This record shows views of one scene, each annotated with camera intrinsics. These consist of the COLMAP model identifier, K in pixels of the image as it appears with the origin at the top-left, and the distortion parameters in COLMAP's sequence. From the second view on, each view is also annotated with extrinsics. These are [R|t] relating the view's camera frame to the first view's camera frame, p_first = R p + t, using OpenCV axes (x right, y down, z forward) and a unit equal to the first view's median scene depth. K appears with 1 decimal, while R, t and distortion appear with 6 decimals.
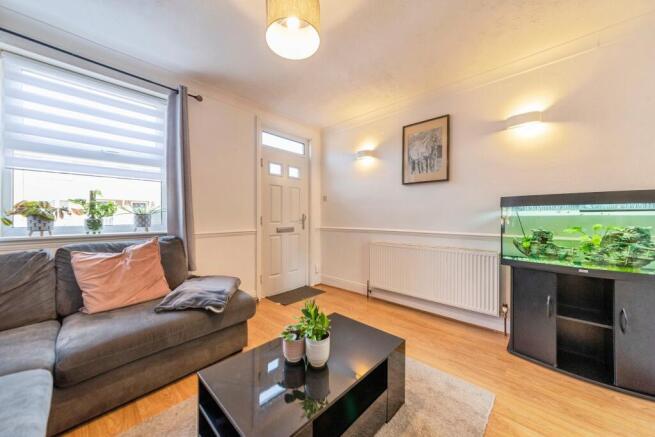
lens RADIAL K [[231.4, 0, 331.2], [0, 231.4, 214.3], [0, 0, 1]] dist [-0.000285, -0.000028]
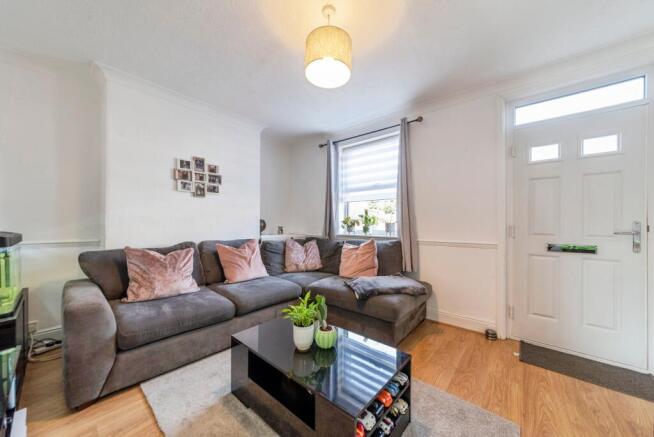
lens RADIAL K [[229.0, 0, 328.3], [0, 229.0, 222.4], [0, 0, 1]] dist [-0.000111, -0.000023]
pose [[0.050574, -0.011991, -0.998648, 0.511860], [0.001093, 0.999928, -0.011951, 0.010890], [0.998720, -0.000487, 0.050583, 0.506075]]
